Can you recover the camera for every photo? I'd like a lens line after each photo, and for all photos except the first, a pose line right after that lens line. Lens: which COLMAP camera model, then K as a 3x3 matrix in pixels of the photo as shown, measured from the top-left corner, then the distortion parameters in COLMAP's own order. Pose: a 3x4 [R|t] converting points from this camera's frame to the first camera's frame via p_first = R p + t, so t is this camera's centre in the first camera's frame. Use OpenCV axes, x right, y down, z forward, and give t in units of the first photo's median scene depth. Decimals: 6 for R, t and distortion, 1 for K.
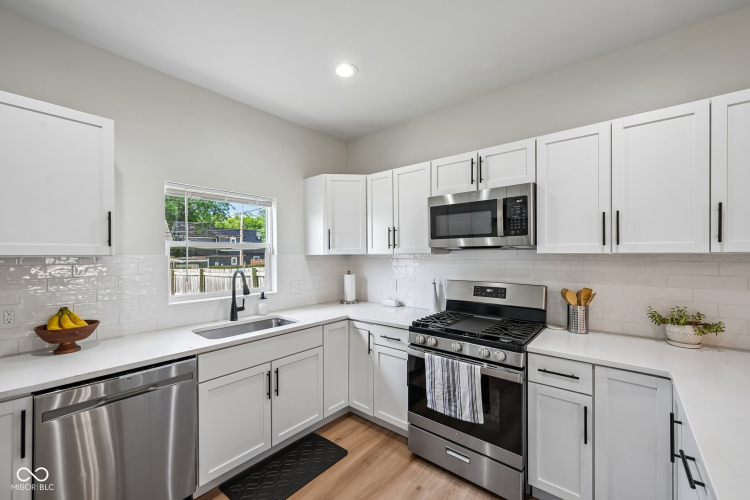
lens RADIAL K [[305.2, 0, 377.0], [0, 305.2, 251.3], [0, 0, 1]] dist [-0.002505, -0.000230]
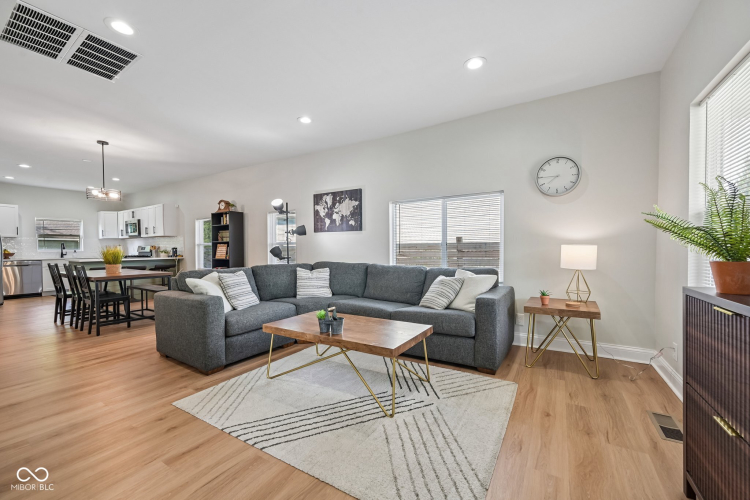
lens RADIAL K [[305.2, 0, 377.0], [0, 305.2, 251.3], [0, 0, 1]] dist [-0.002505, -0.000230]
pose [[0.990463, -0.007581, 0.137571, 2.350354], [0.006249, 0.999929, 0.010106, 0.136150], [-0.137638, -0.009150, 0.990440, -2.623276]]
